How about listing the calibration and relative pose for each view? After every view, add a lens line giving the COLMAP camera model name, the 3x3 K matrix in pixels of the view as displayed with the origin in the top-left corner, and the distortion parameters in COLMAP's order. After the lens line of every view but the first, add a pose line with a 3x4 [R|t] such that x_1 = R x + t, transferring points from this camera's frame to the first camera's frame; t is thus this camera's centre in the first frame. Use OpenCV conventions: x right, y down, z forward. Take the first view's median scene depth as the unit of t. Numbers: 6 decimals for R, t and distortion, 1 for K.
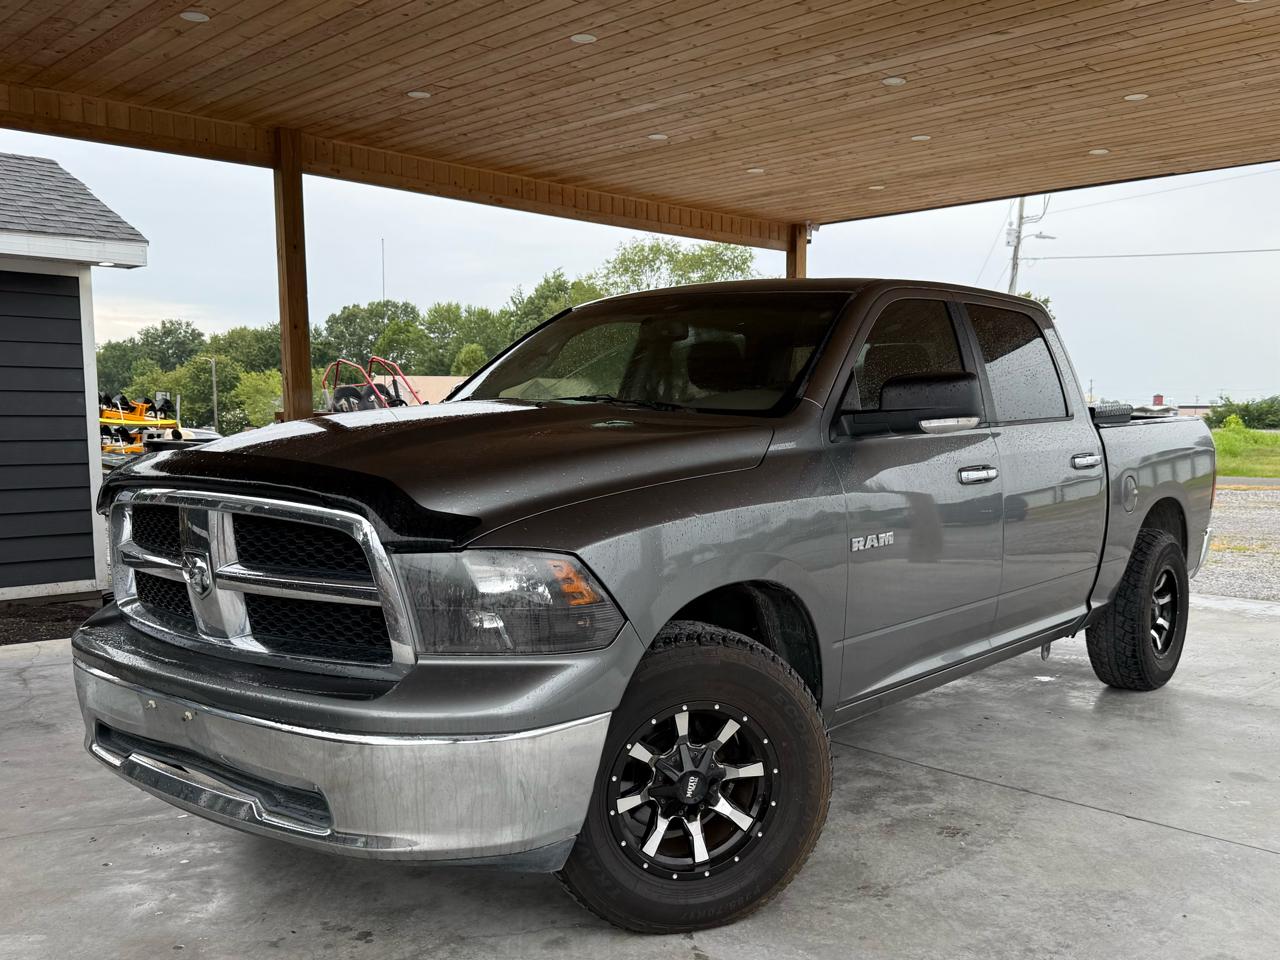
lens RADIAL K [[1179.7, 0, 716.3], [0, 1179.7, 551.6], [0, 0, 1]] dist [0.154329, -0.301480]
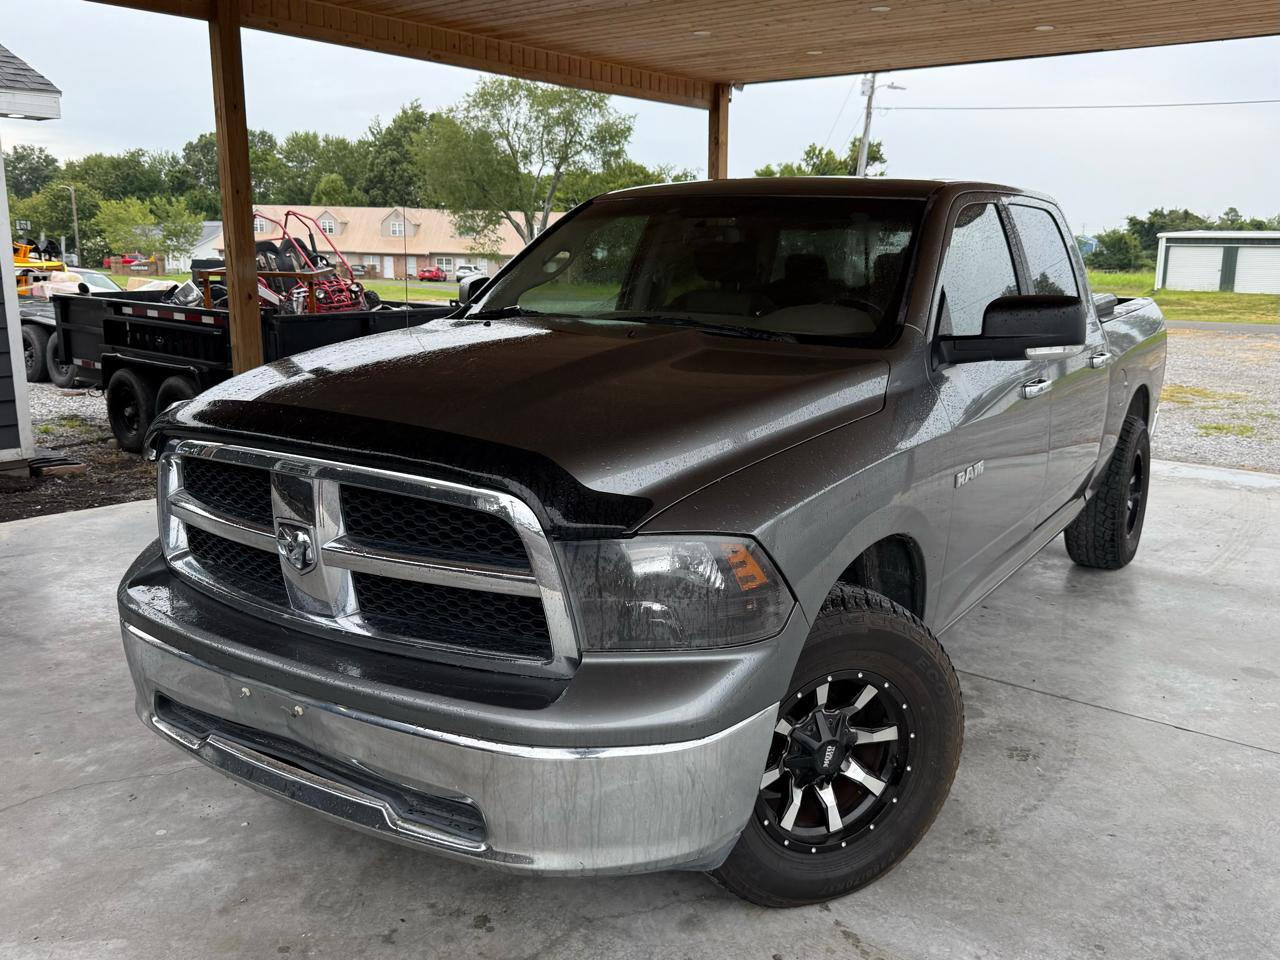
lens RADIAL K [[1094.6, 0, 684.2], [0, 1094.6, 480.8], [0, 0, 1]] dist [0.096056, -0.169748]
pose [[0.994559, -0.010250, 0.103670, -0.145179], [0.000346, 0.995467, 0.095105, -0.066858], [-0.104175, -0.094552, 0.990054, 0.107401]]
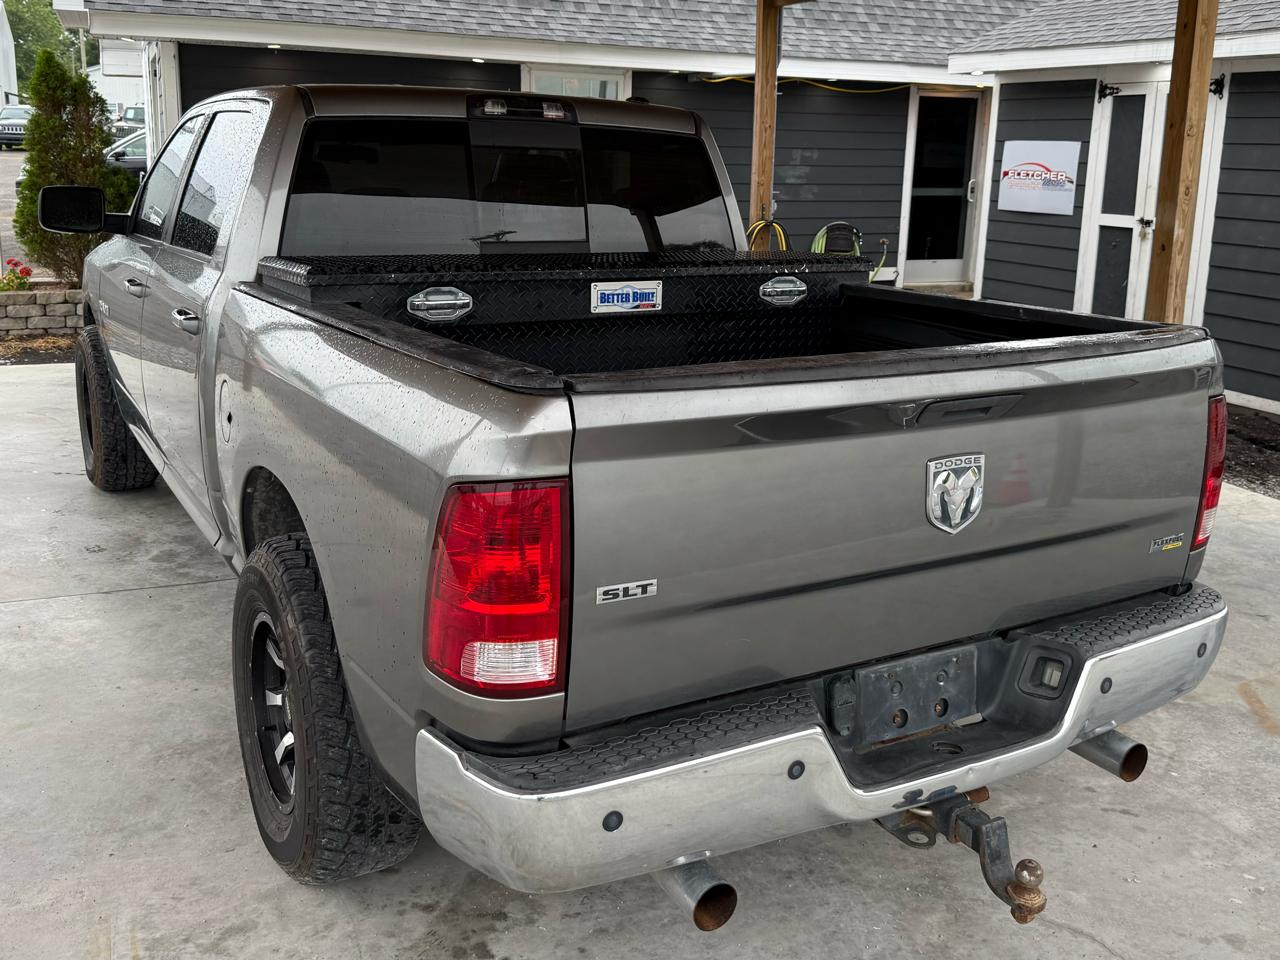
lens RADIAL K [[1210.2, 0, 628.6], [0, 1210.2, 363.4], [0, 0, 1]] dist [0.176355, -0.394588]
pose [[-0.395822, 0.146384, -0.906585, 0.925270], [-0.132168, 0.967855, 0.213983, -0.257094], [0.908766, 0.204521, -0.363751, 1.599067]]
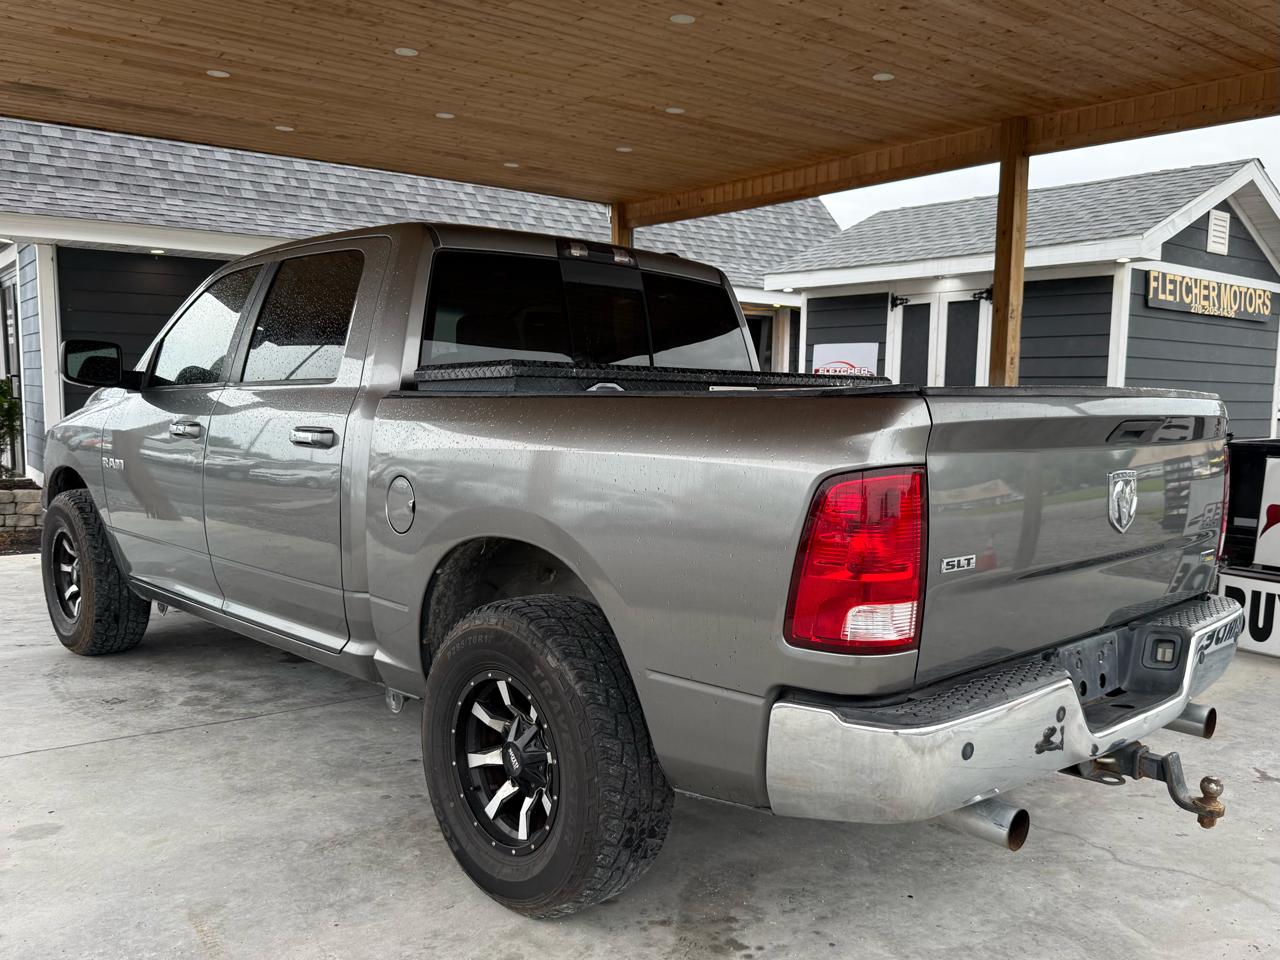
lens RADIAL K [[1094.6, 0, 684.2], [0, 1094.6, 480.8], [0, 0, 1]] dist [0.096056, -0.169748]
pose [[-0.142185, 0.074895, -0.987003, 1.026630], [-0.130619, 0.986994, 0.093711, -0.152571], [0.981184, 0.142246, -0.130553, 1.402547]]
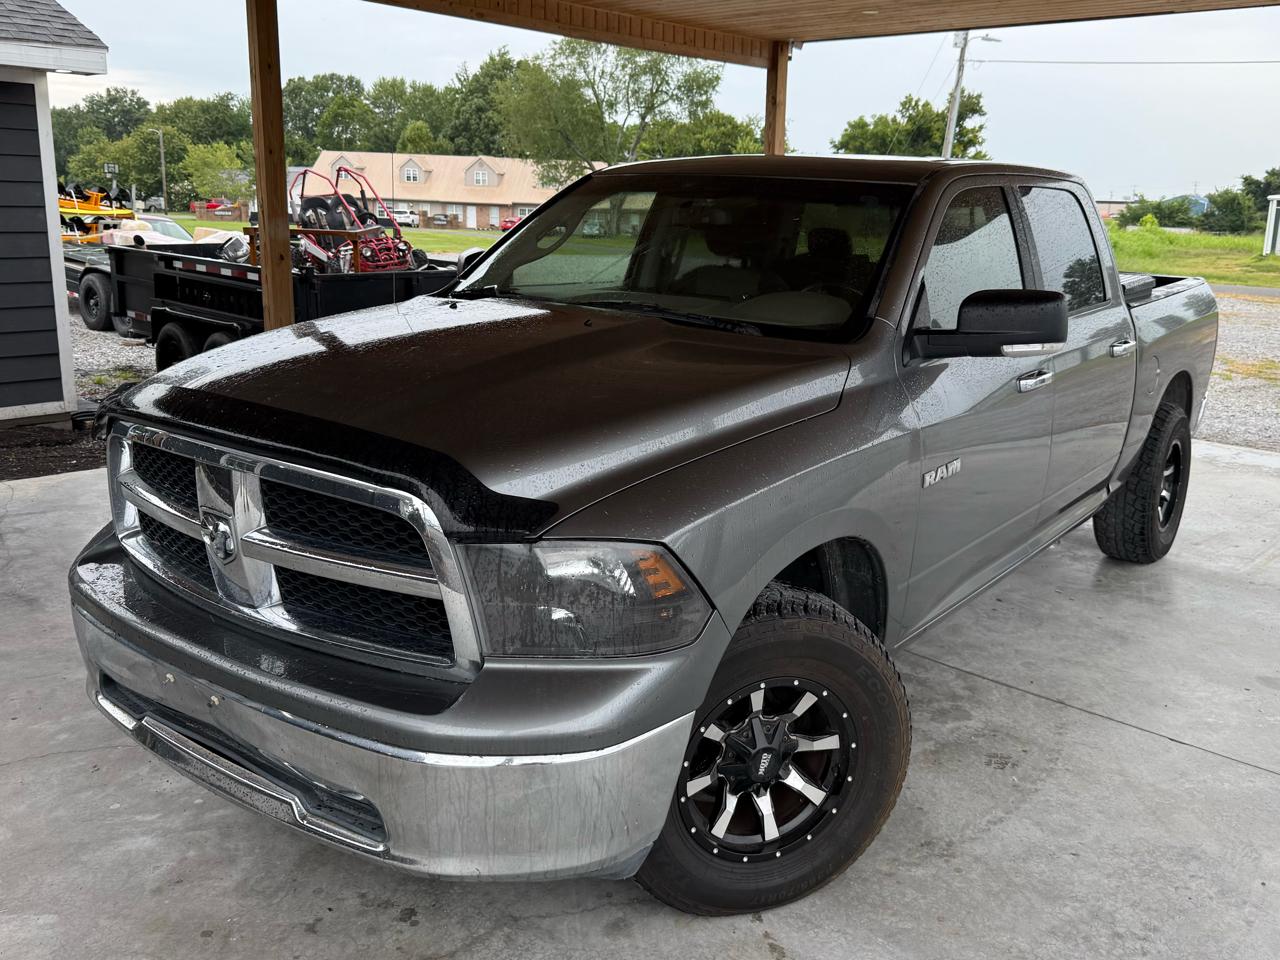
lens RADIAL K [[1120.2, 0, 703.7], [0, 1120.2, 452.9], [0, 0, 1]] dist [0.107088, -0.198796]
pose [[0.998742, 0.017402, 0.047030, -0.073395], [-0.022392, 0.993926, 0.107747, -0.087491], [-0.044869, -0.108665, 0.993065, 0.103152]]
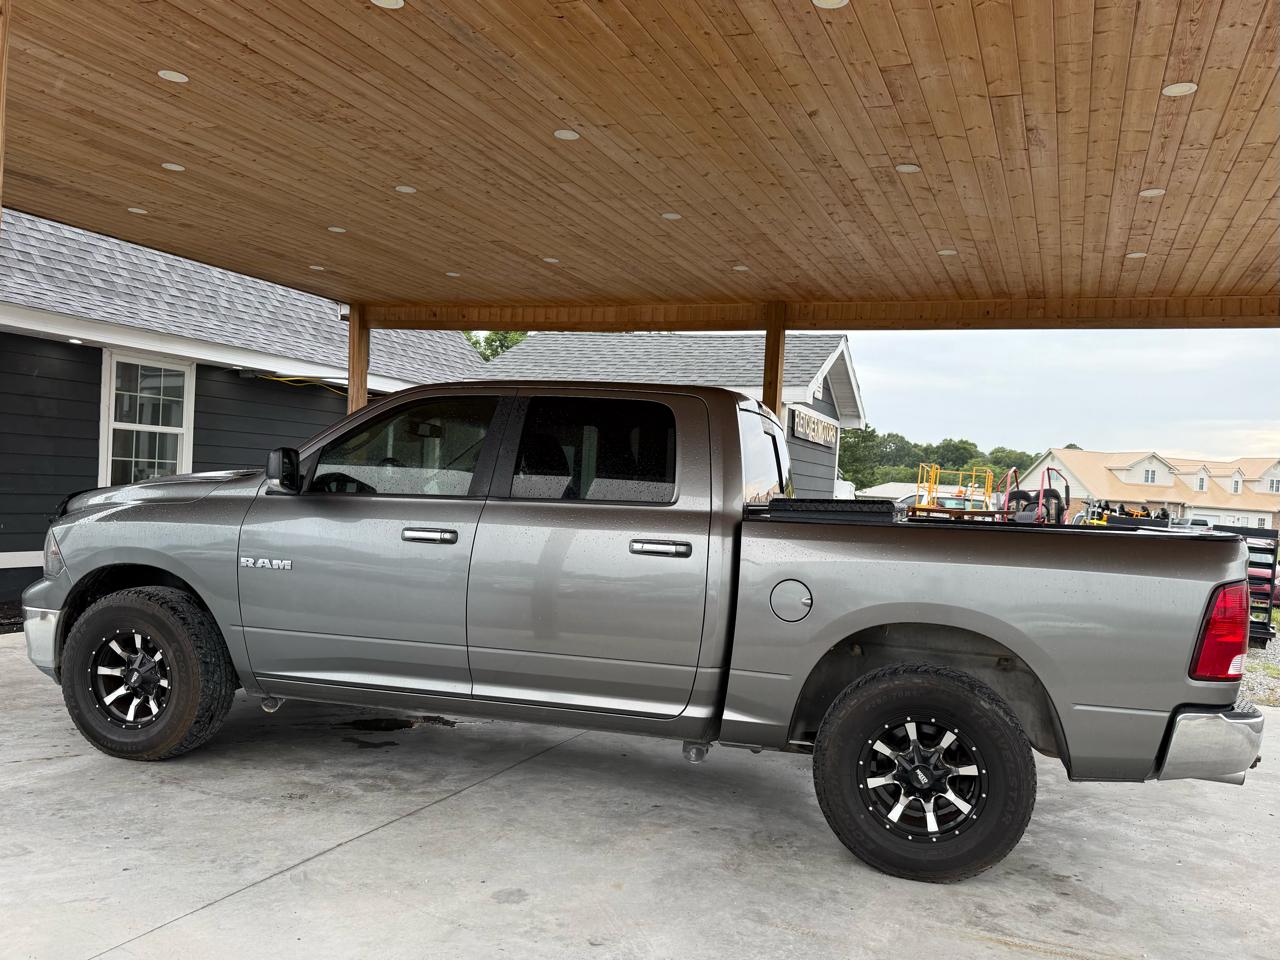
lens RADIAL K [[1023.3, 0, 662.1], [0, 1023.3, 482.6], [0, 0, 1]] dist [0.118742, -0.198161]
pose [[0.373712, 0.012457, -0.927461, 1.142852], [-0.159640, 0.985853, -0.051084, -0.090435], [0.913704, 0.167151, 0.370414, 0.725820]]
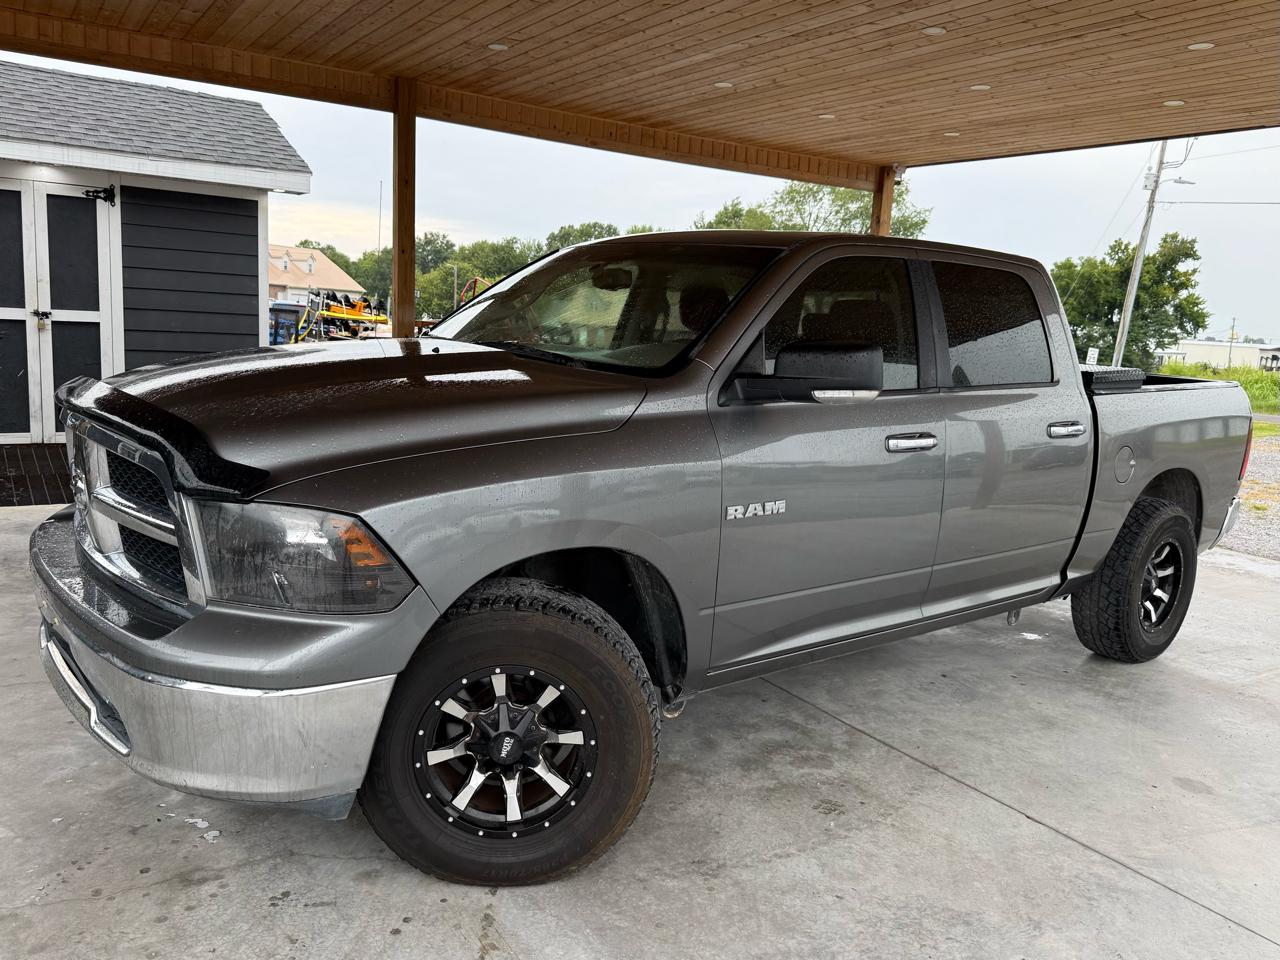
lens RADIAL K [[1001.0, 0, 624.9], [0, 1001.0, 486.7], [0, 0, 1]] dist [0.089673, -0.161451]
pose [[0.970746, 0.091749, -0.221888, 0.158598], [-0.081401, 0.995143, 0.055361, -0.048988], [0.225890, -0.035680, 0.973499, 0.132440]]
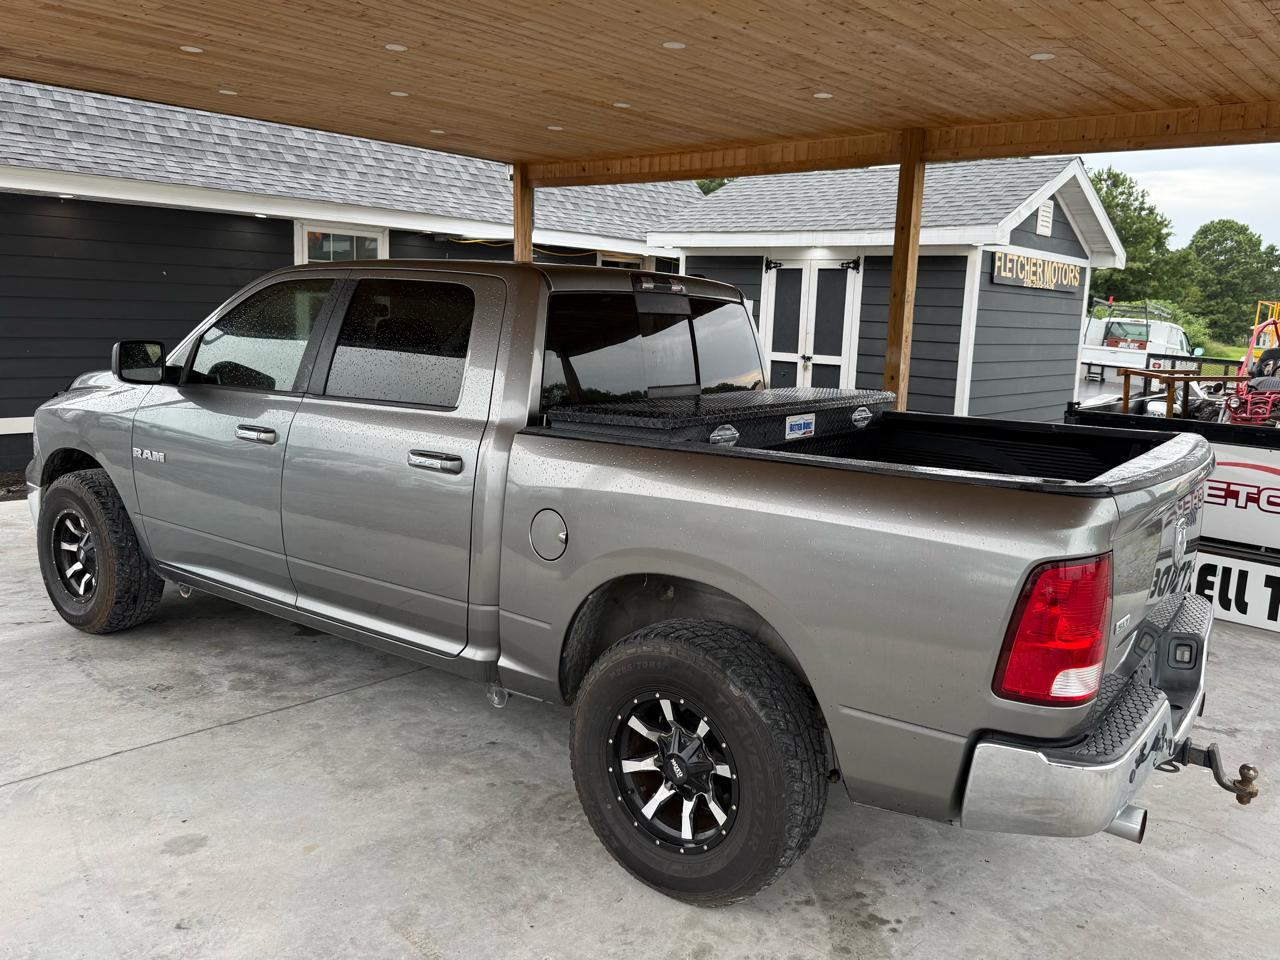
lens RADIAL K [[1021.7, 0, 657.2], [0, 1021.7, 406.3], [0, 0, 1]] dist [0.104401, -0.171993]
pose [[0.024339, 0.095417, -0.995140, 1.077412], [-0.156030, 0.983598, 0.090494, -0.212731], [0.987452, 0.153069, 0.038828, 1.184447]]
